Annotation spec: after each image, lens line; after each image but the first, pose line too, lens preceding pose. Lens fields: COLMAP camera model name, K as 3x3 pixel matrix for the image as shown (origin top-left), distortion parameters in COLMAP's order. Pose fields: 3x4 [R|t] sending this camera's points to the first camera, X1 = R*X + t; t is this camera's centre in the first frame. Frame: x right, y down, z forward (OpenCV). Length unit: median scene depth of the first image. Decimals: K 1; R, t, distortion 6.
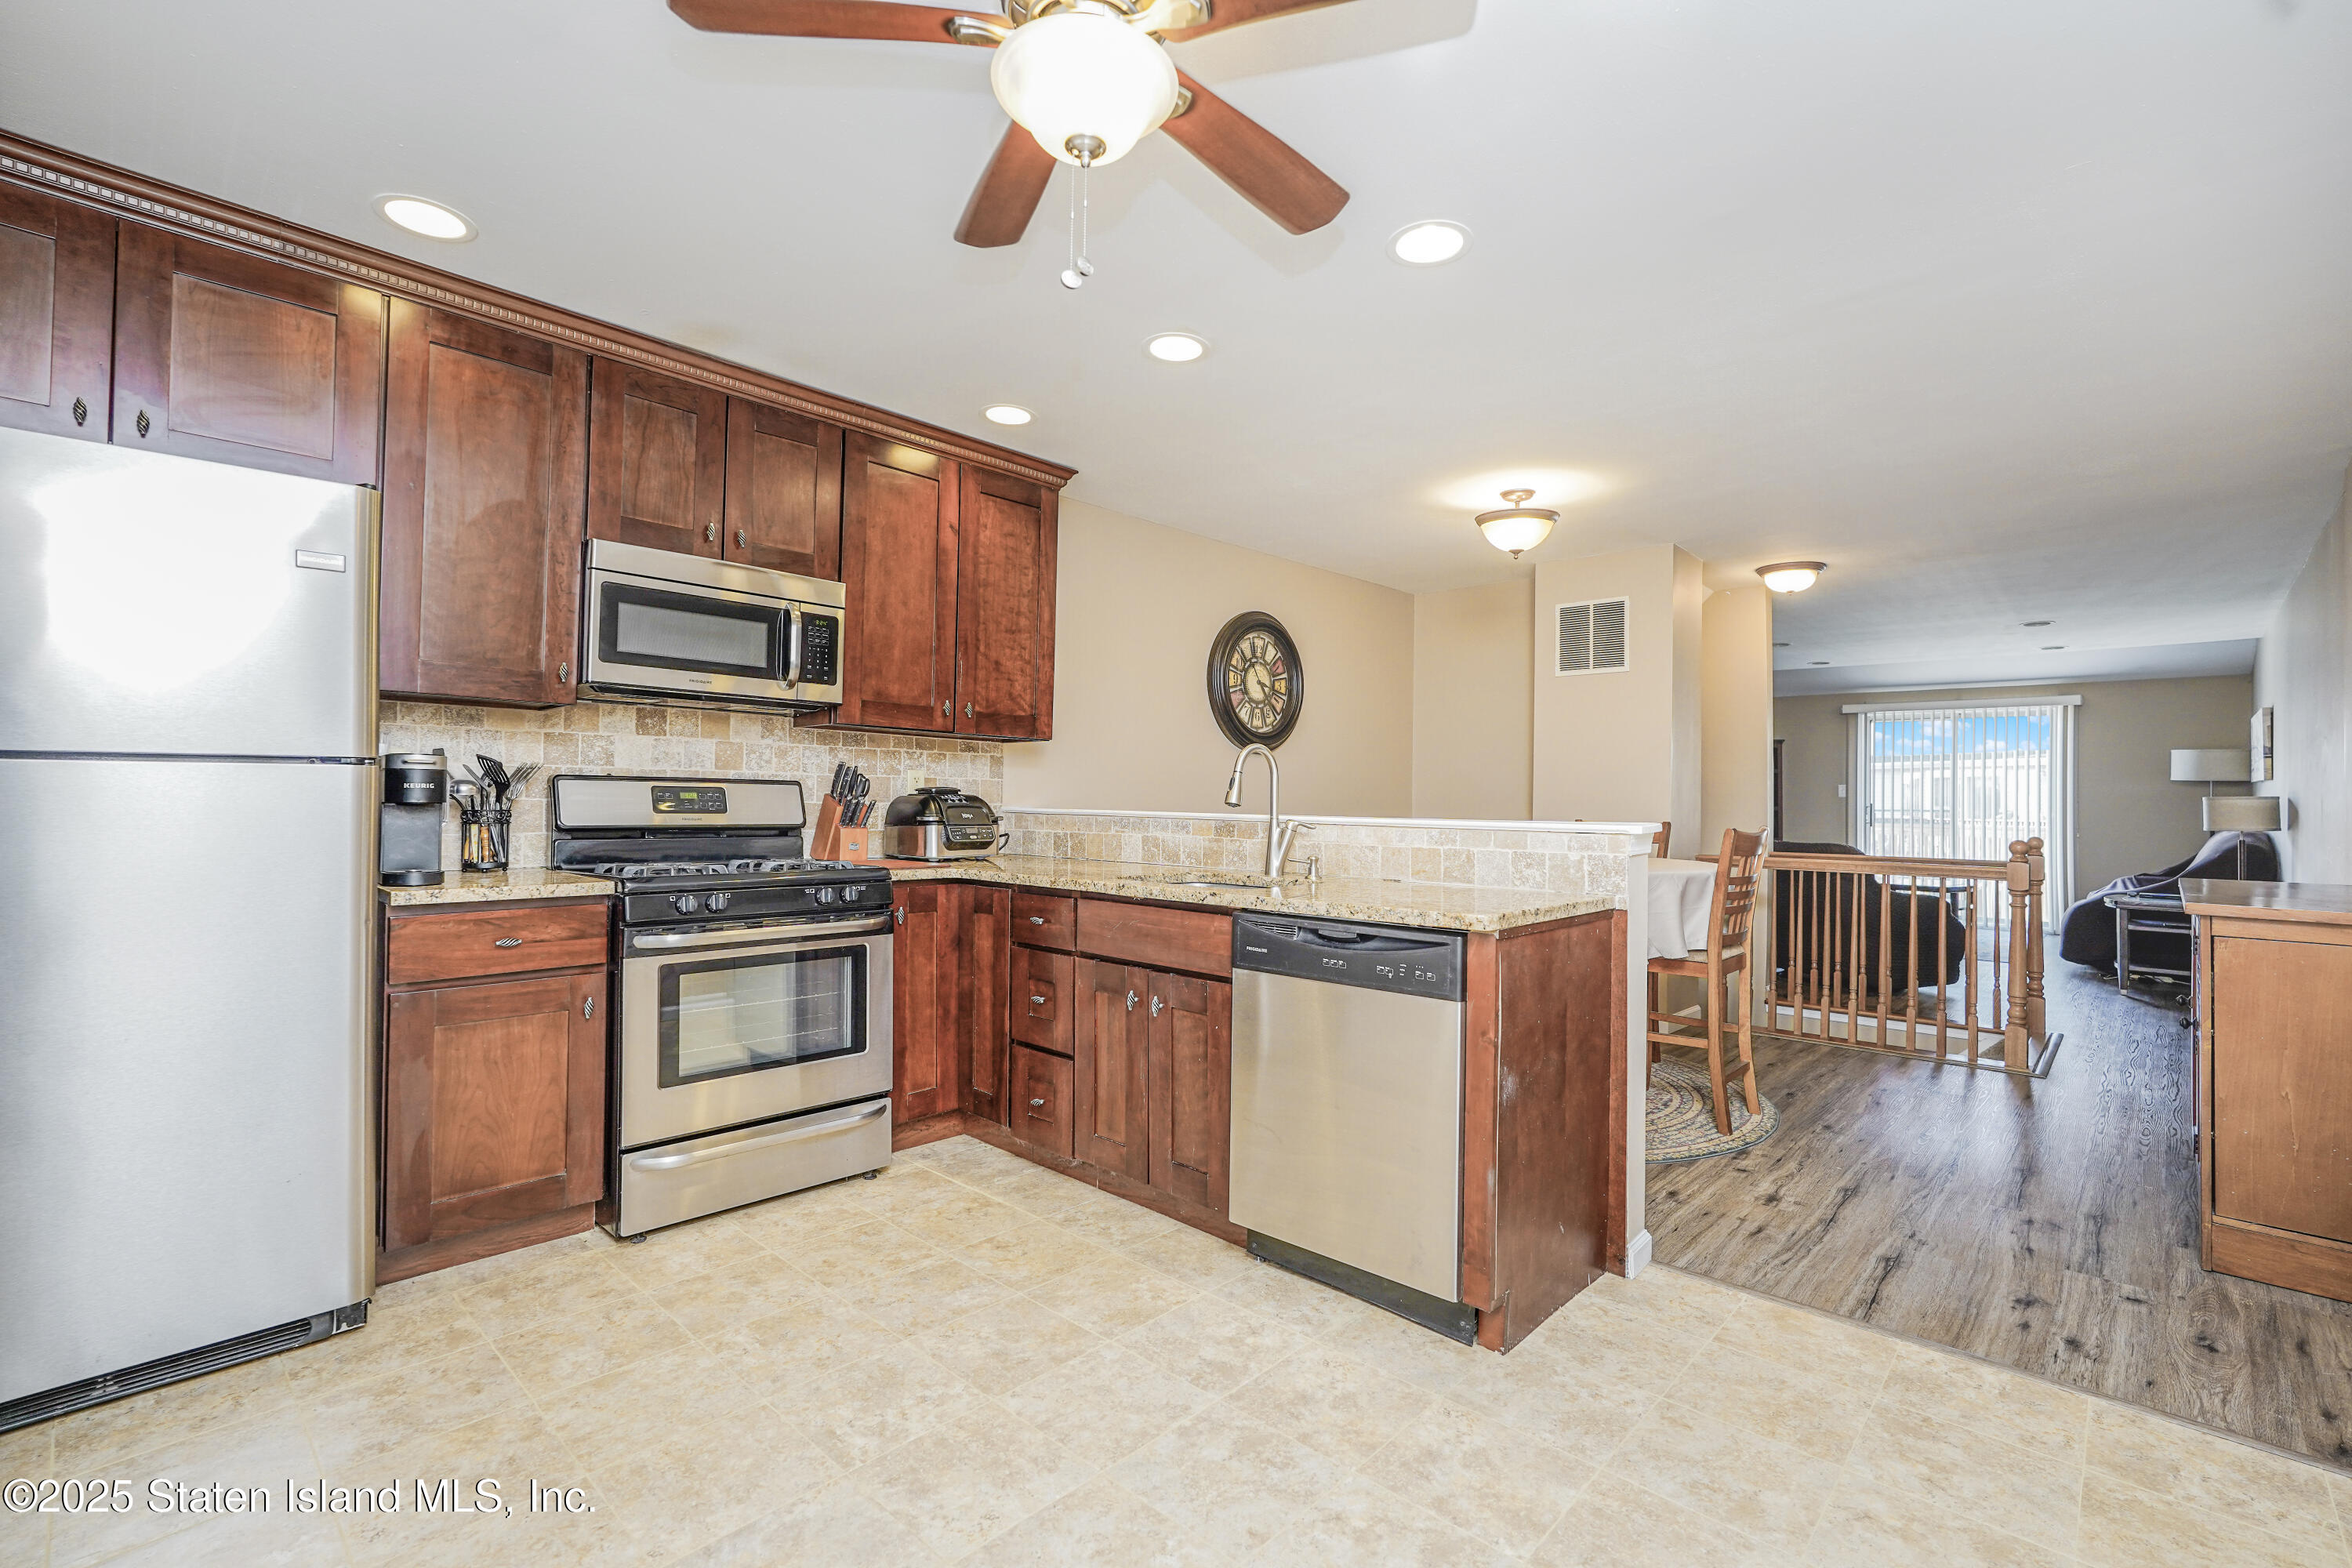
lens RADIAL K [[1035.4, 0, 1176.0], [0, 1035.4, 784.0], [0, 0, 1]] dist [-0.012989, 0.006244]
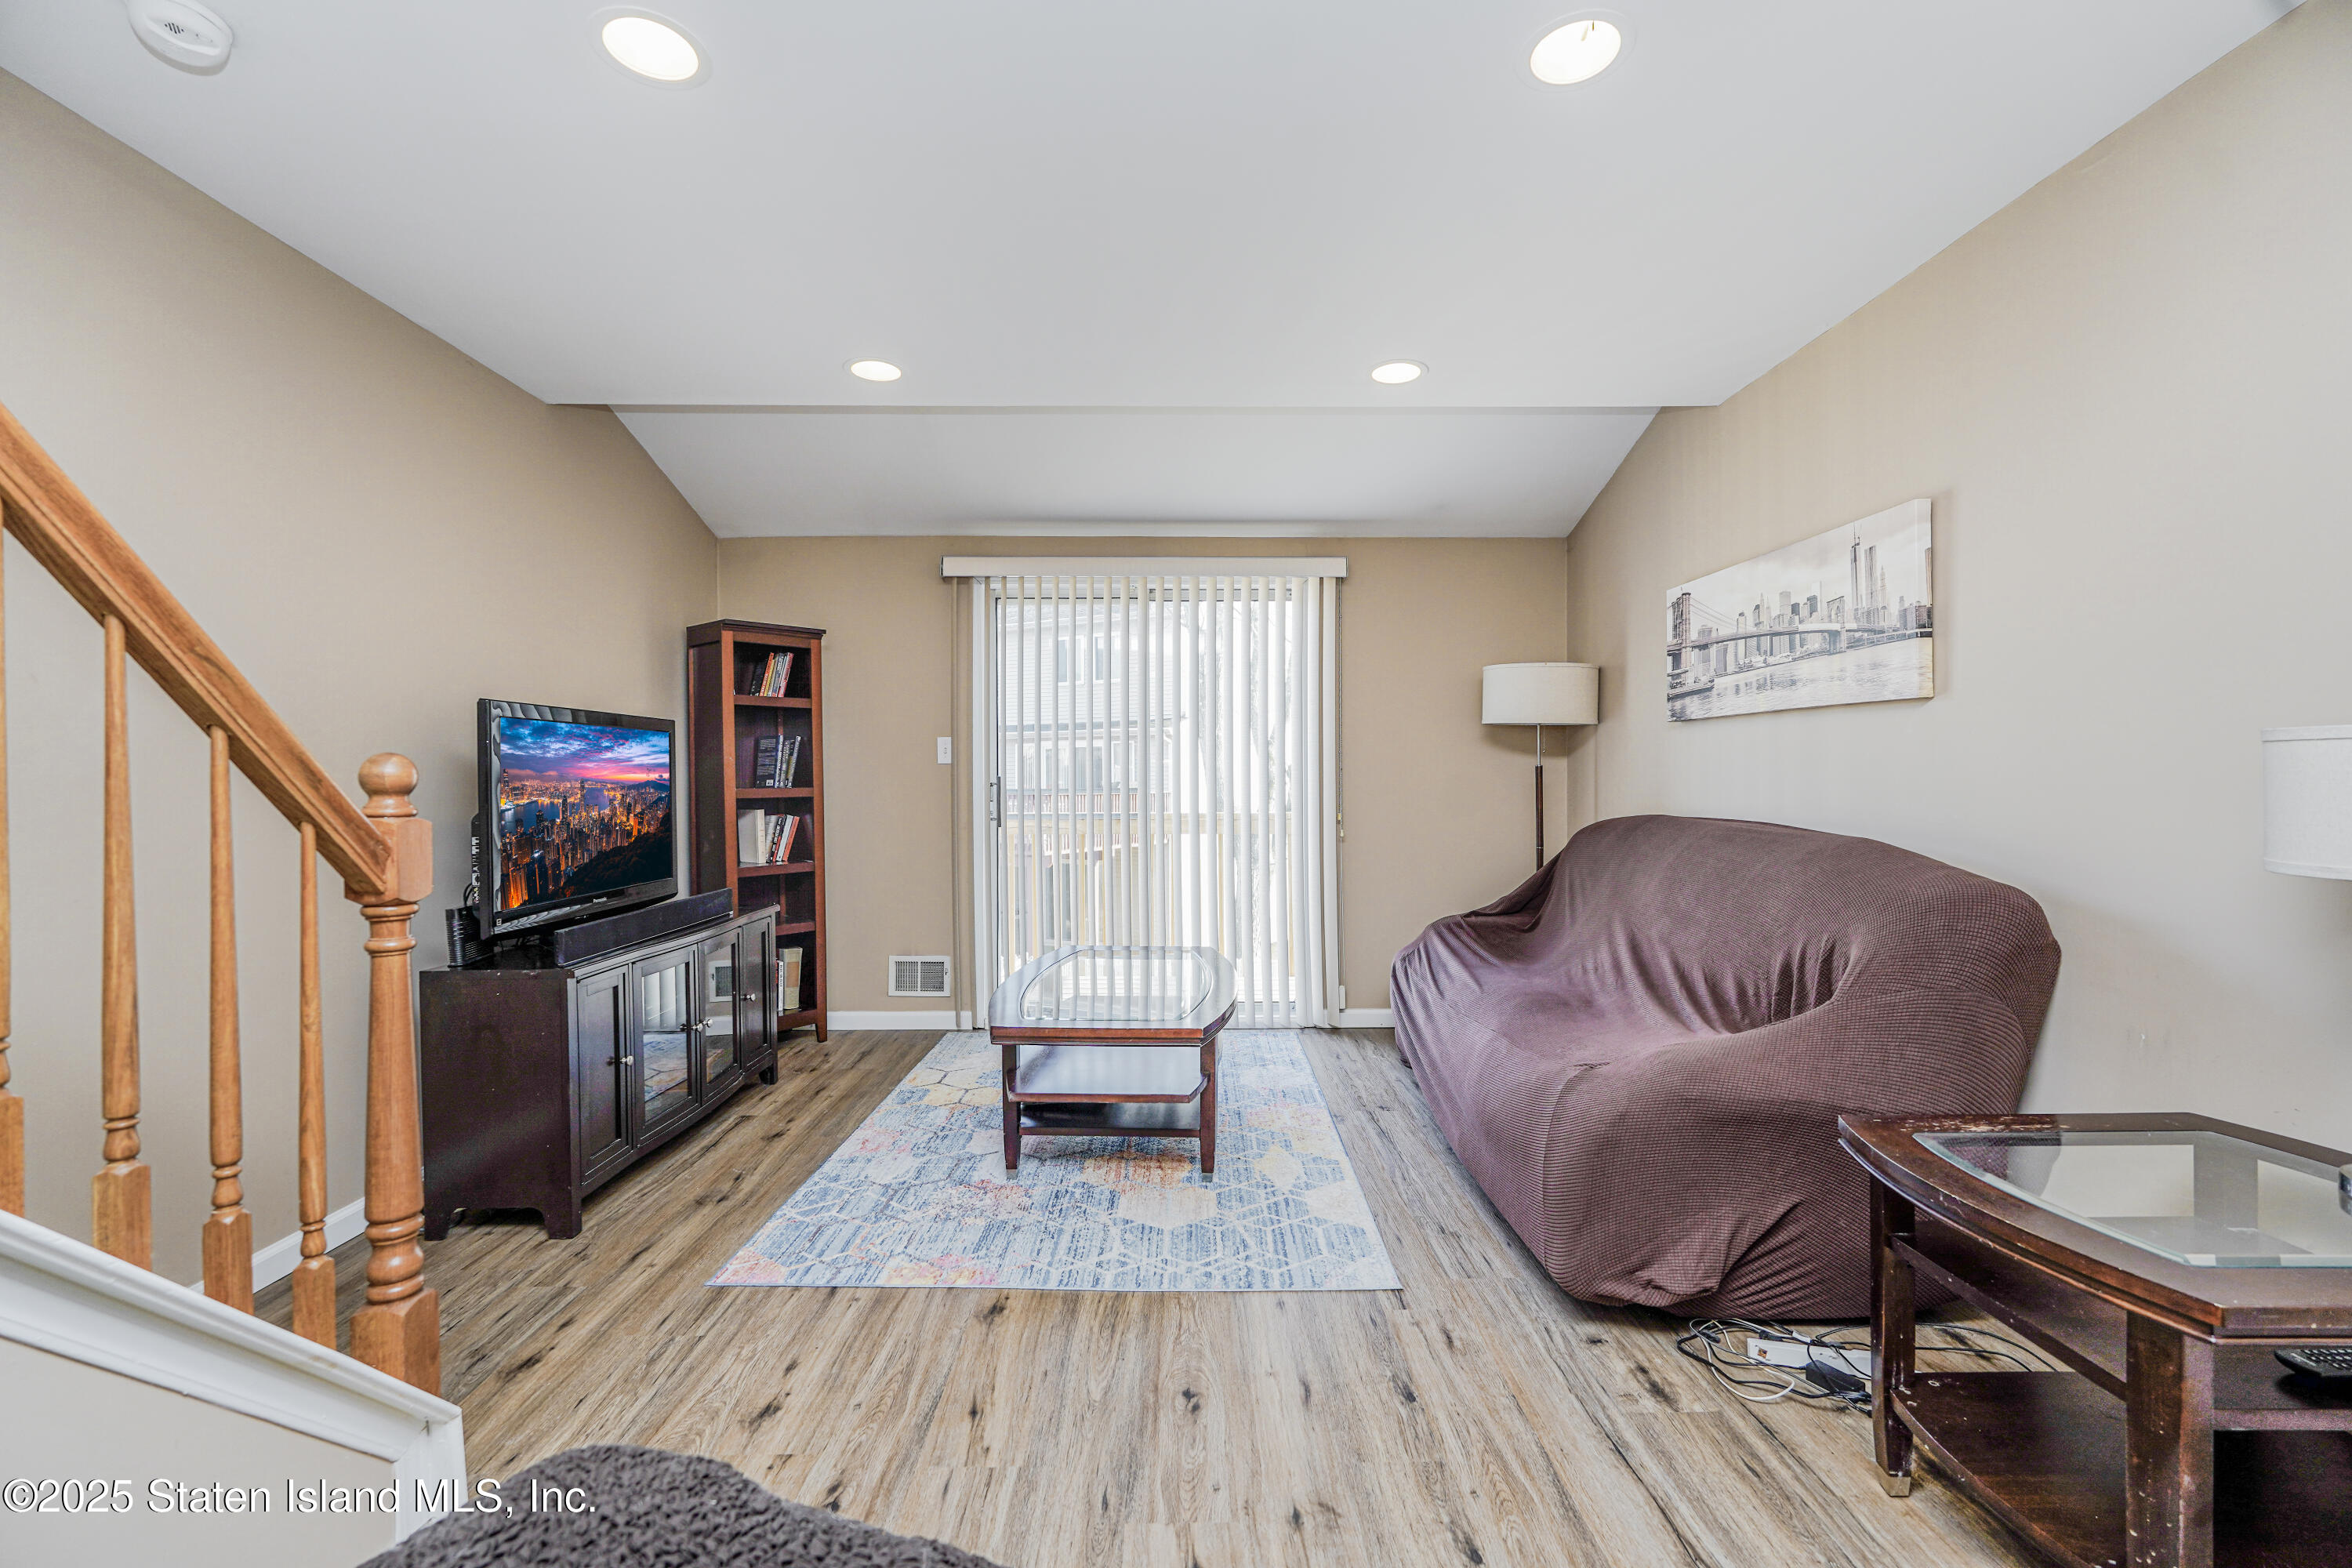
lens RADIAL K [[1035.4, 0, 1176.0], [0, 1035.4, 784.0], [0, 0, 1]] dist [-0.012989, 0.006244]
pose [[0.710139, -0.023298, 0.703676, 1.267902], [0.003626, 0.999560, 0.029435, 0.027858], [-0.704052, -0.018351, 0.709911, 1.927726]]
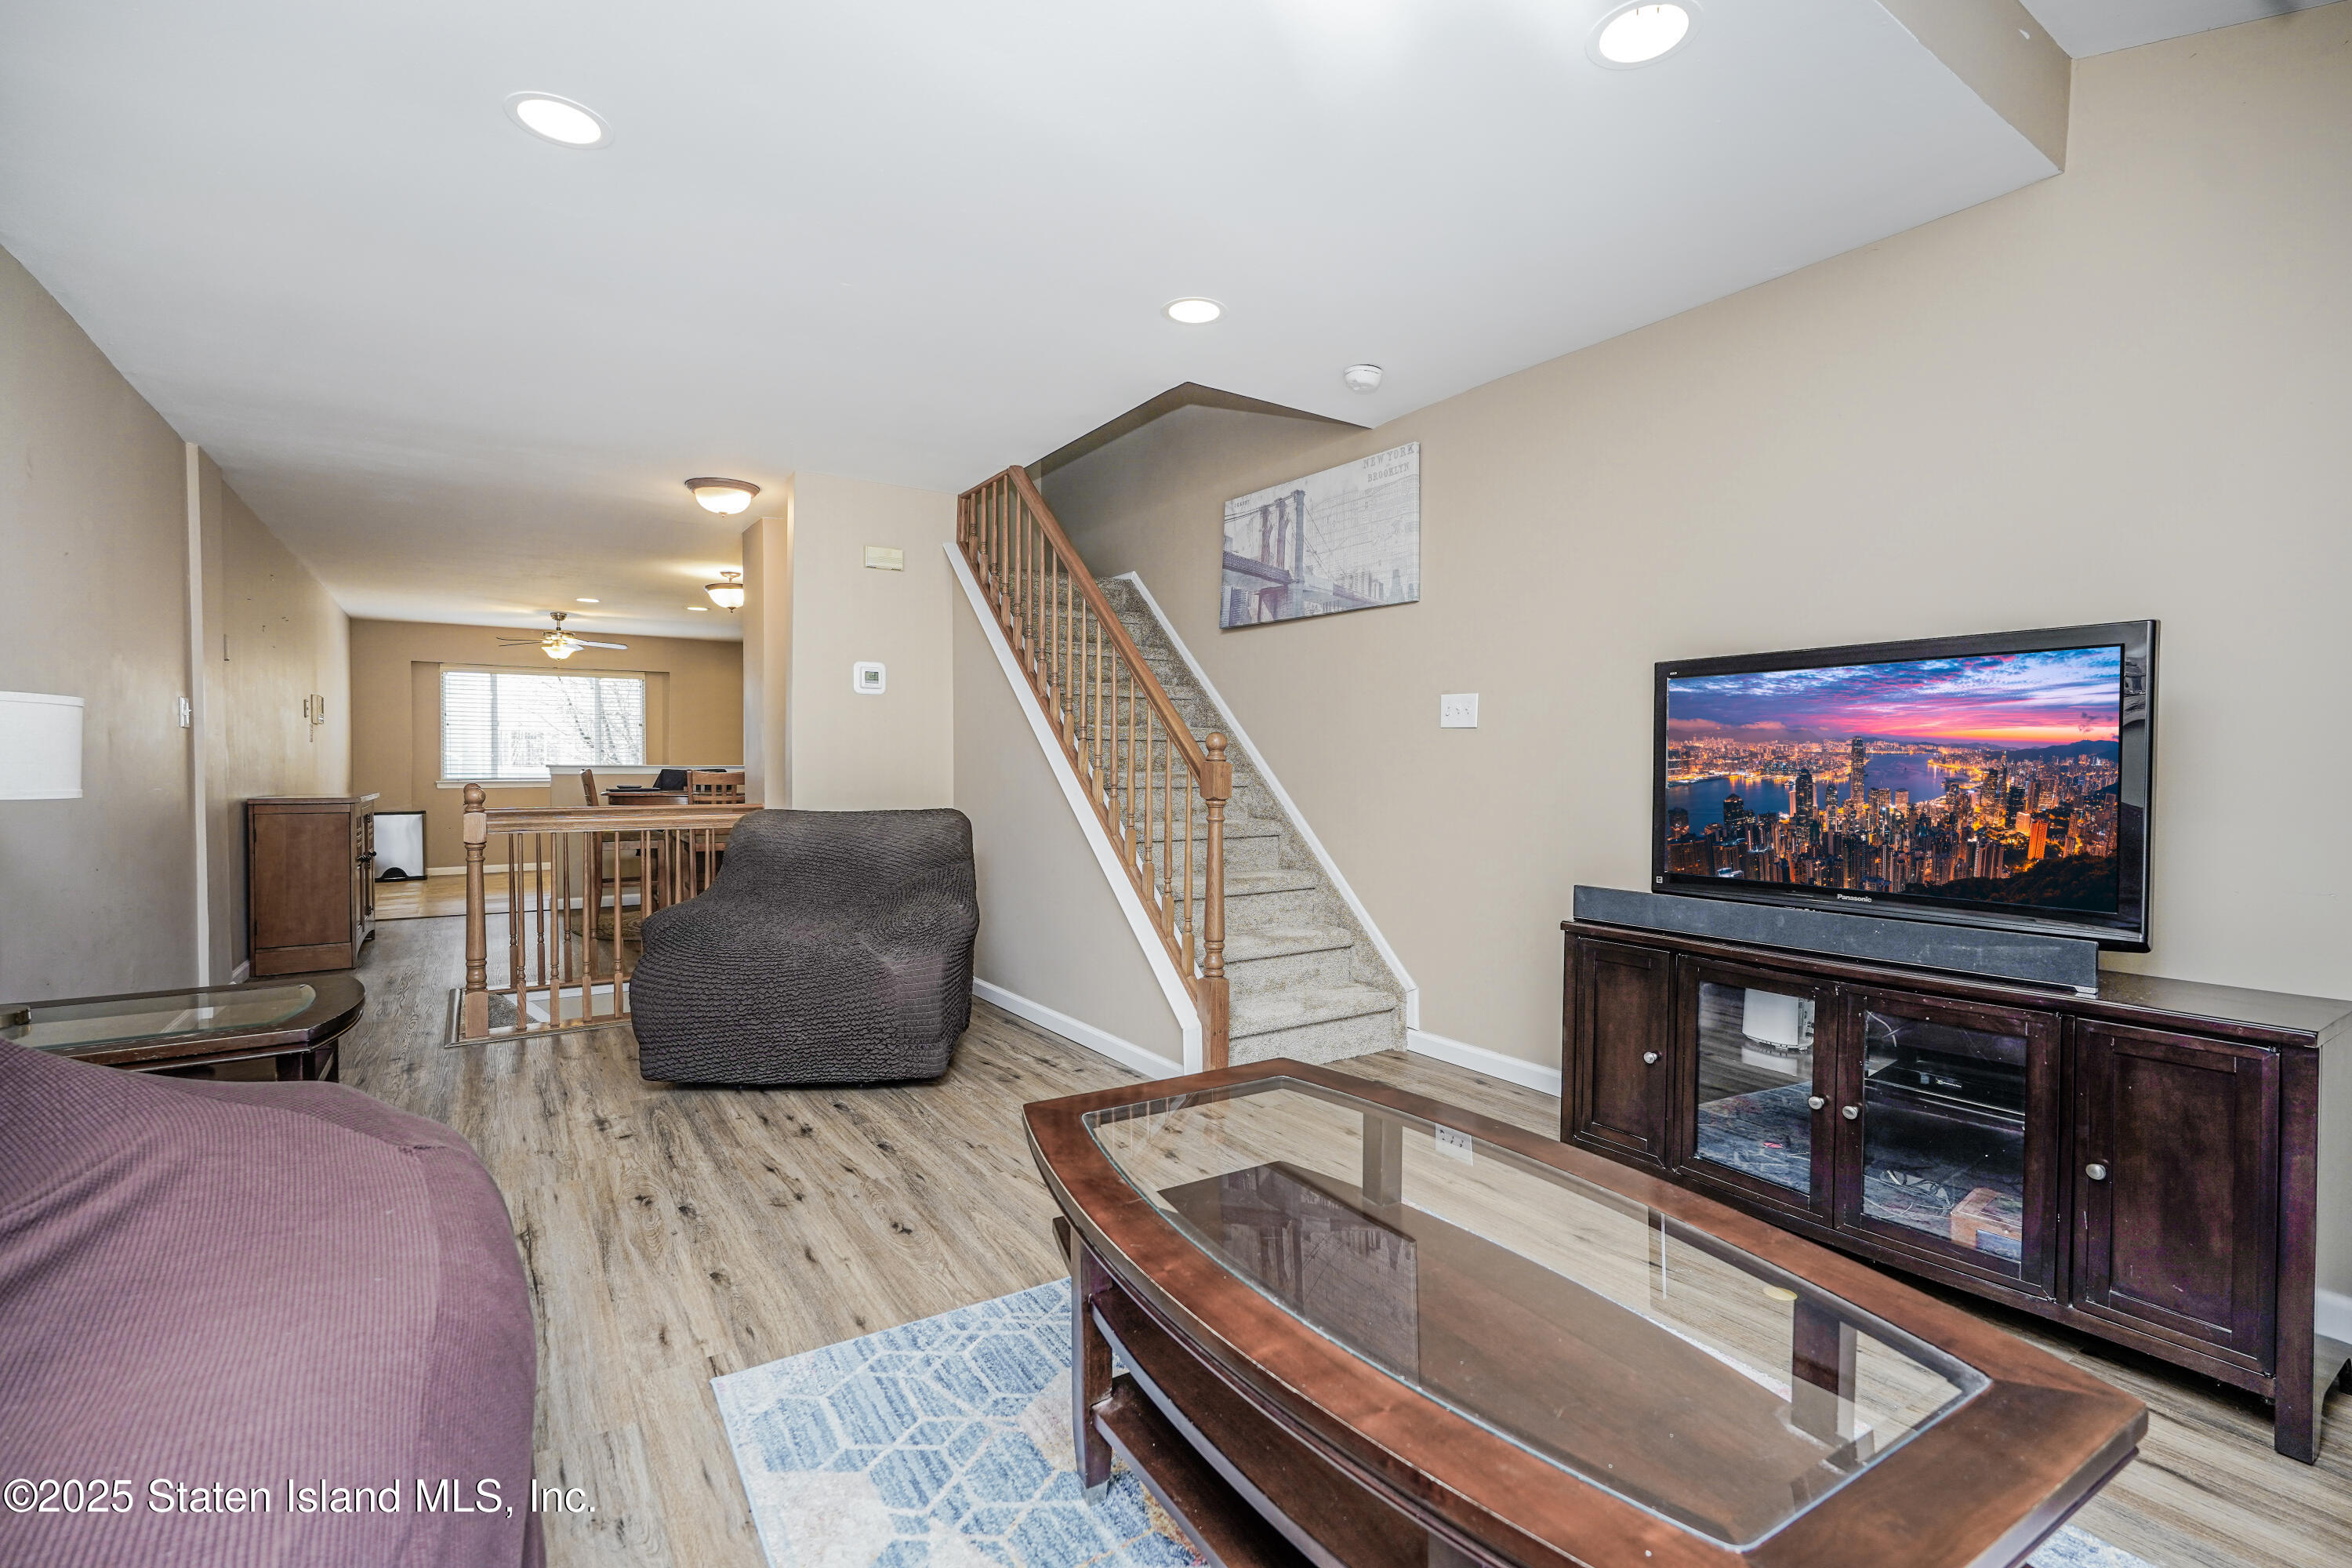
lens RADIAL K [[1035.4, 0, 1176.0], [0, 1035.4, 784.0], [0, 0, 1]] dist [-0.012989, 0.006244]
pose [[-0.203962, 0.000352, -0.978979, 2.364744], [0.014453, 0.999892, -0.002652, 0.080730], [0.978872, -0.014690, -0.203945, 2.680588]]
